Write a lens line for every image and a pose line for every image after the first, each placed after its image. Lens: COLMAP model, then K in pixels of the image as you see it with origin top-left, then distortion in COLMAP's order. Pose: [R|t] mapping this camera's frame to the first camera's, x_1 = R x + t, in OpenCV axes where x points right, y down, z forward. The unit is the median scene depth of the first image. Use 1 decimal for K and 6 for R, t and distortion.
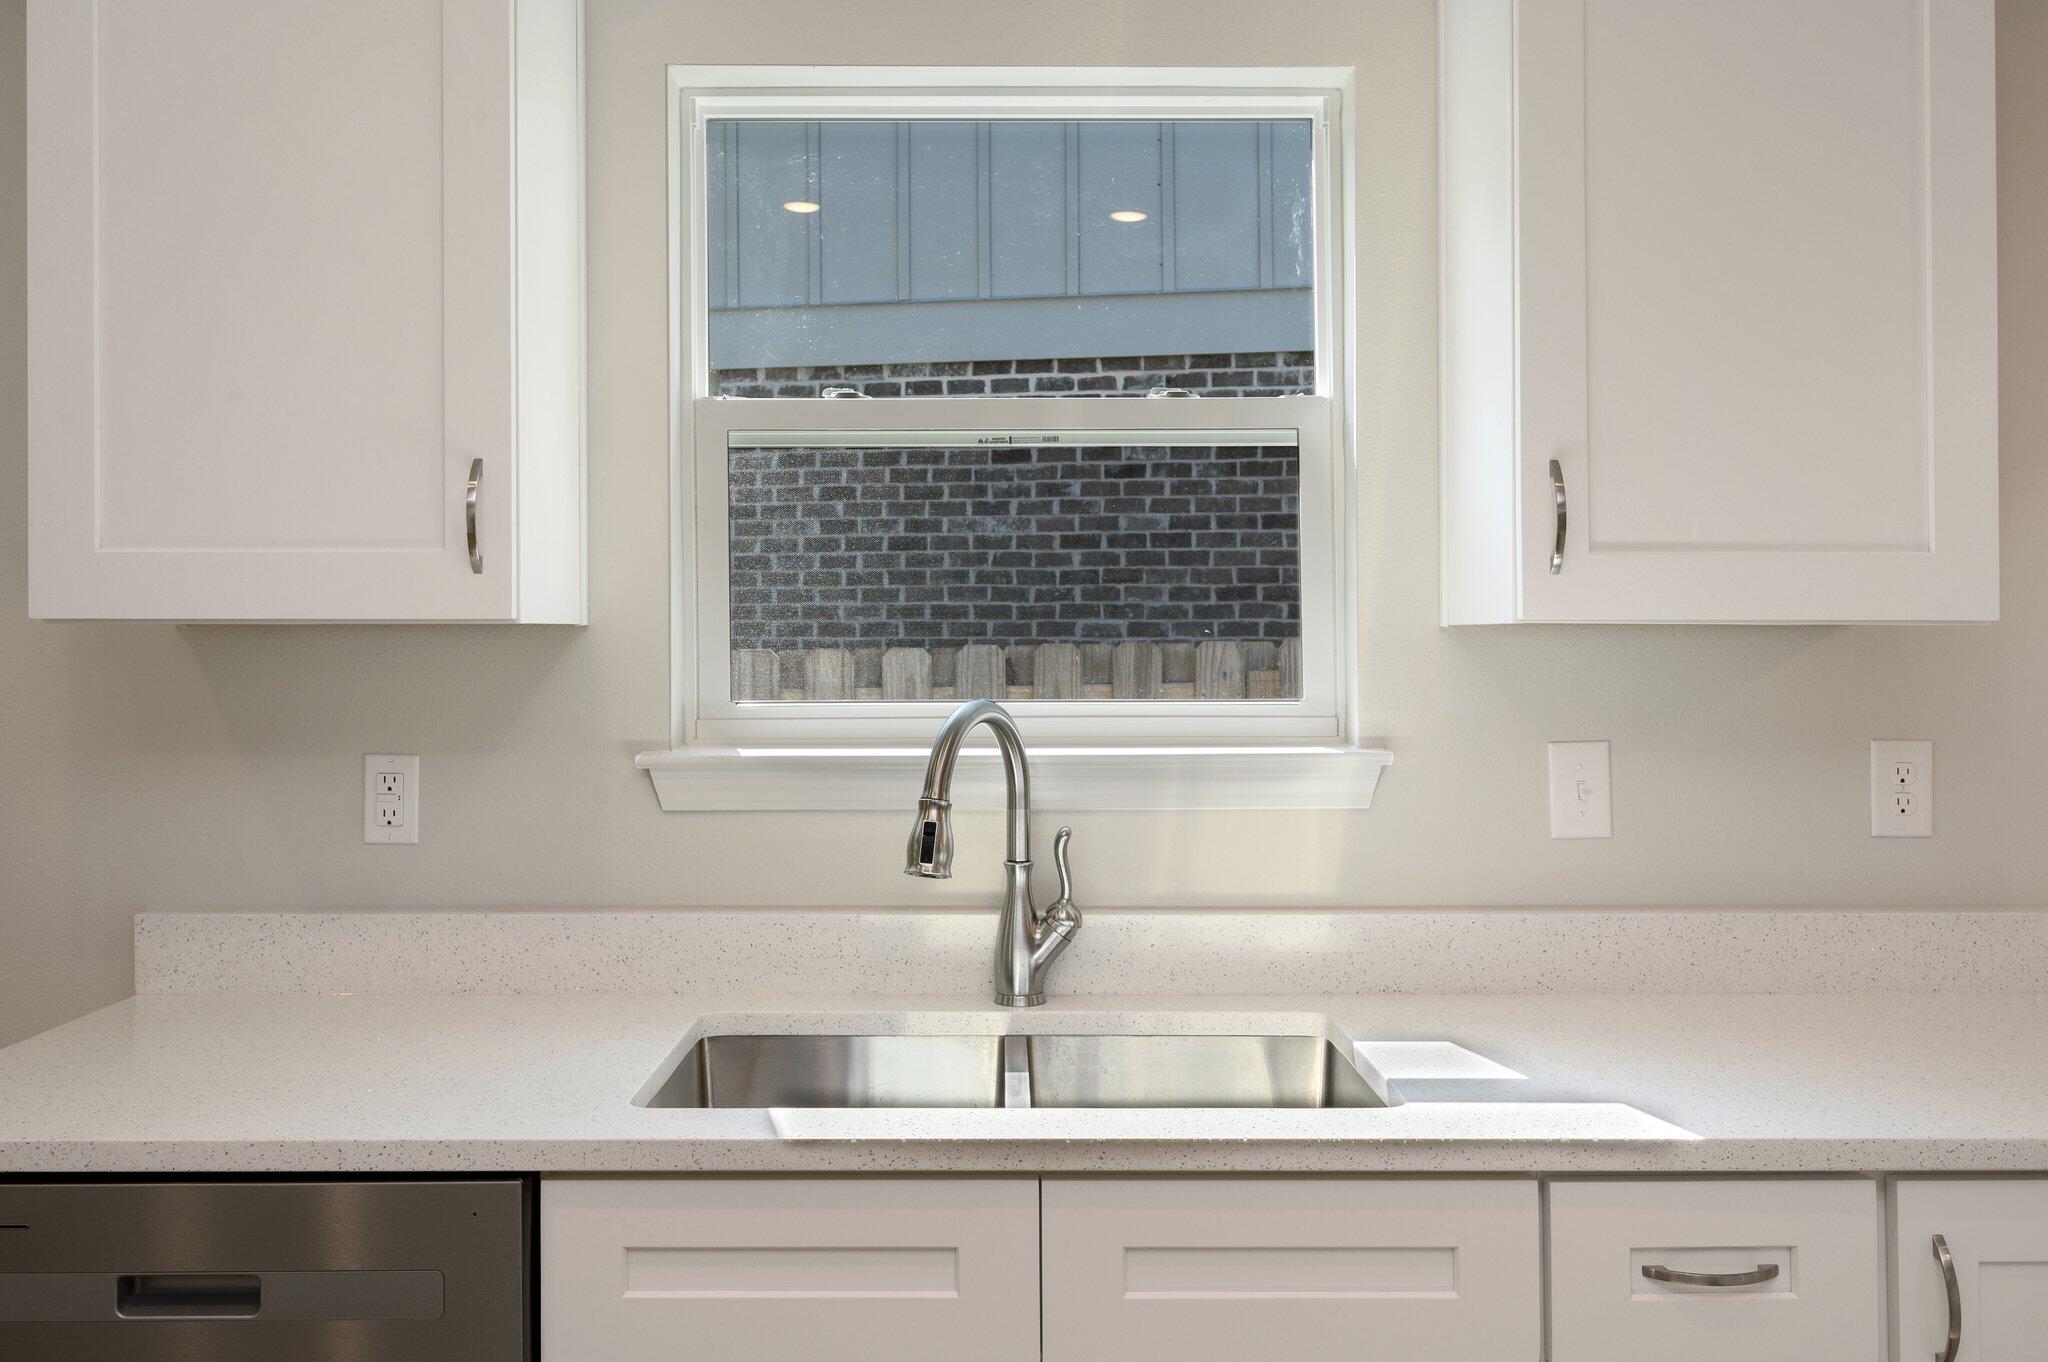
lens RADIAL K [[1636.3, 0, 1024.3], [0, 1636.3, 635.0], [0, 0, 1]] dist [0.003447, -0.001249]
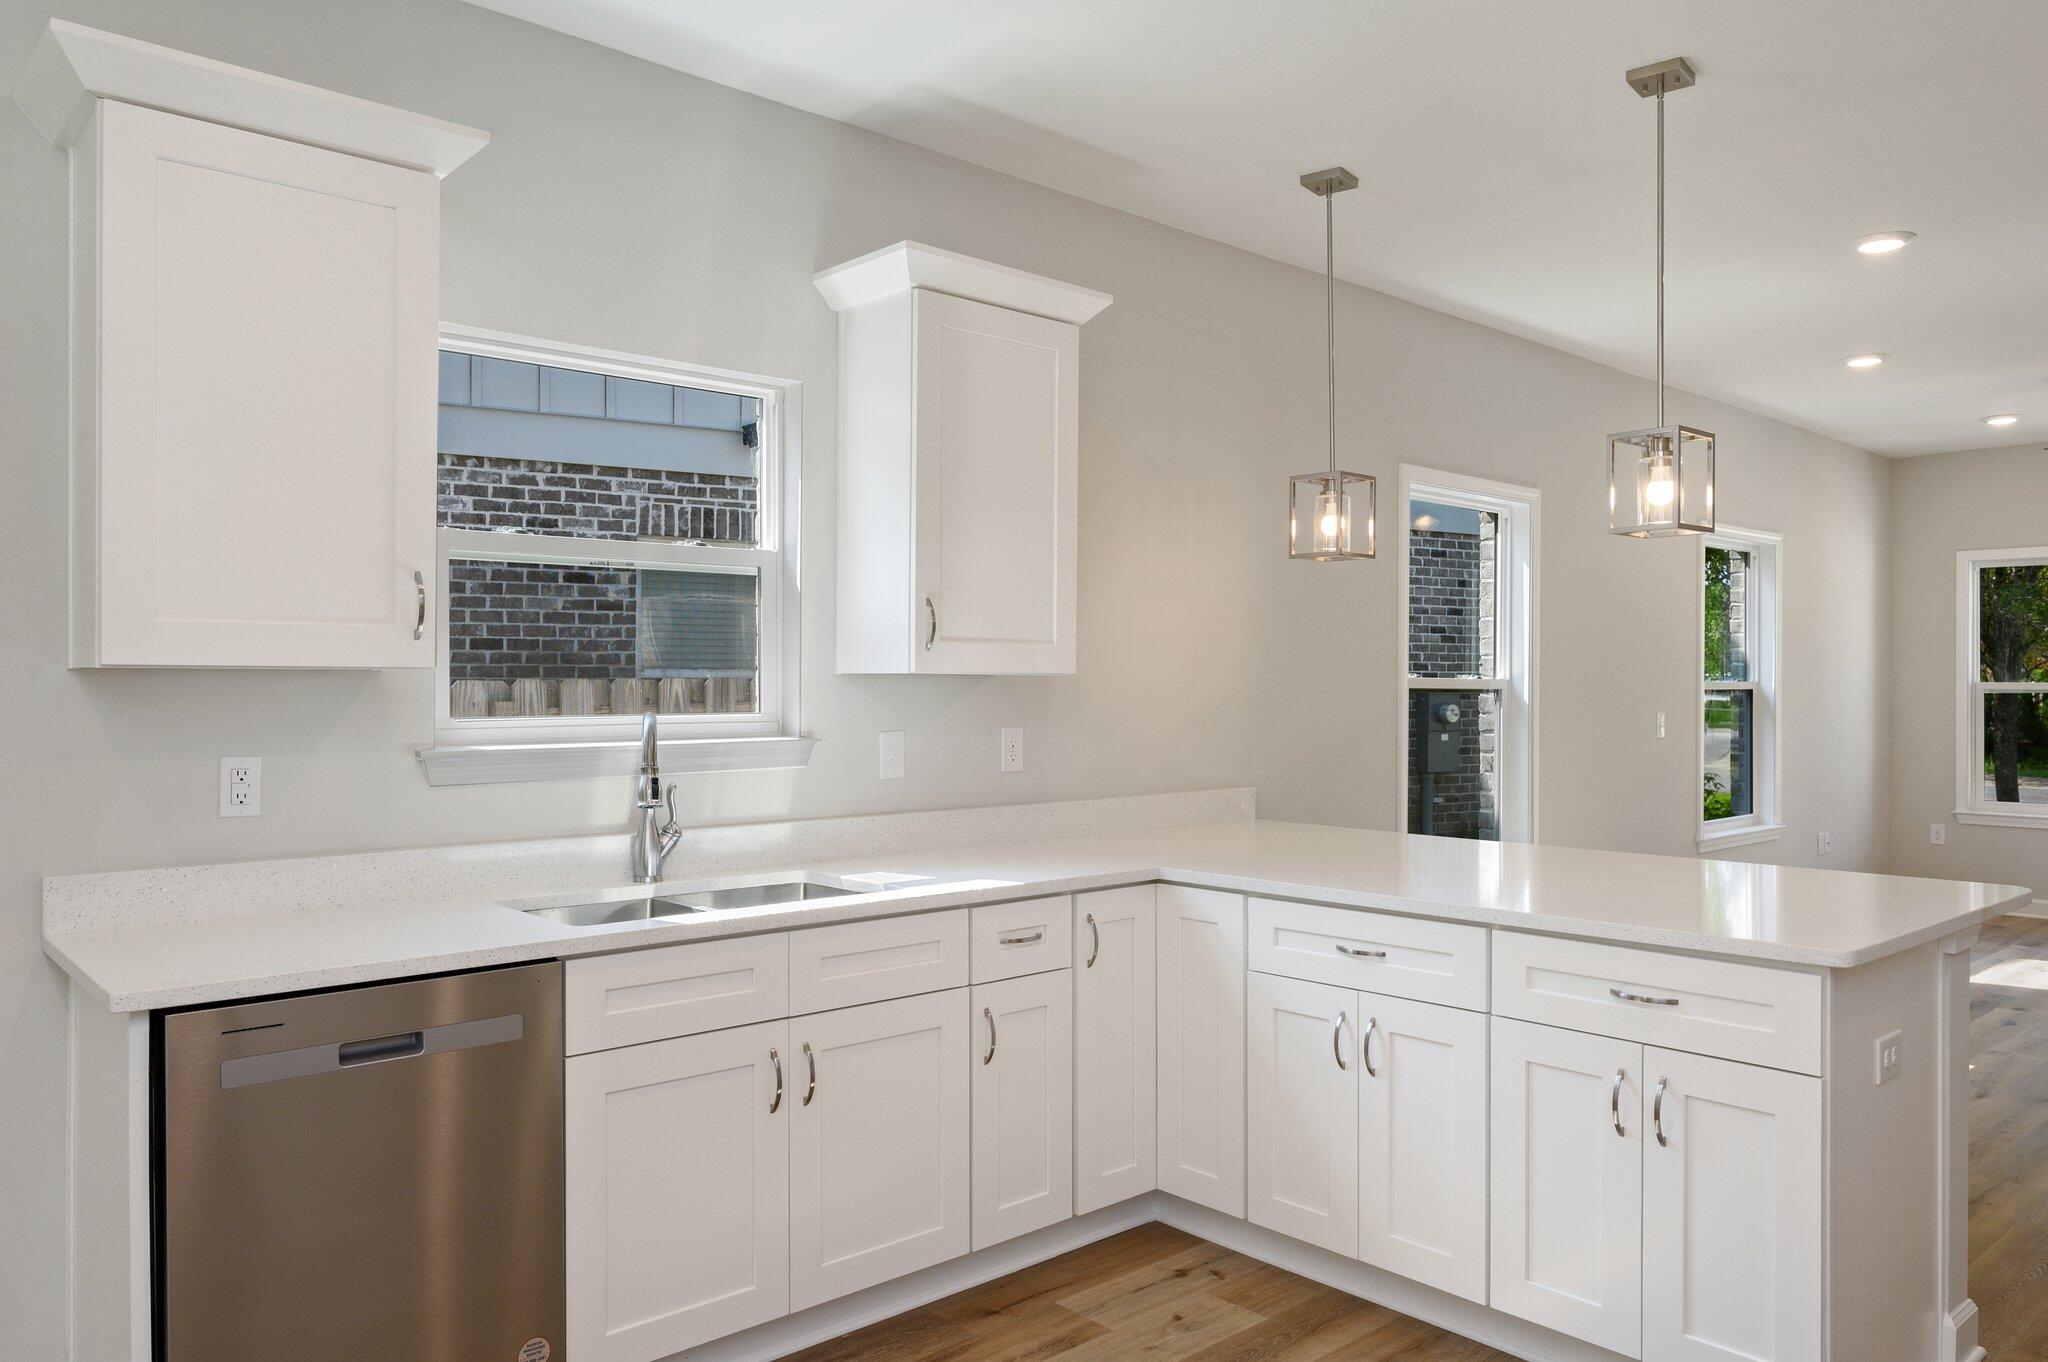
lens RADIAL K [[1429.5, 0, 1024.0], [0, 1429.5, 681.0], [0, 0, 1]] dist [0.001844, 0.000638]
pose [[0.748303, 0.003040, 0.663350, -0.724179], [-0.005892, 0.999981, 0.002063, -0.001675], [-0.663331, -0.005452, 0.748307, -0.439061]]
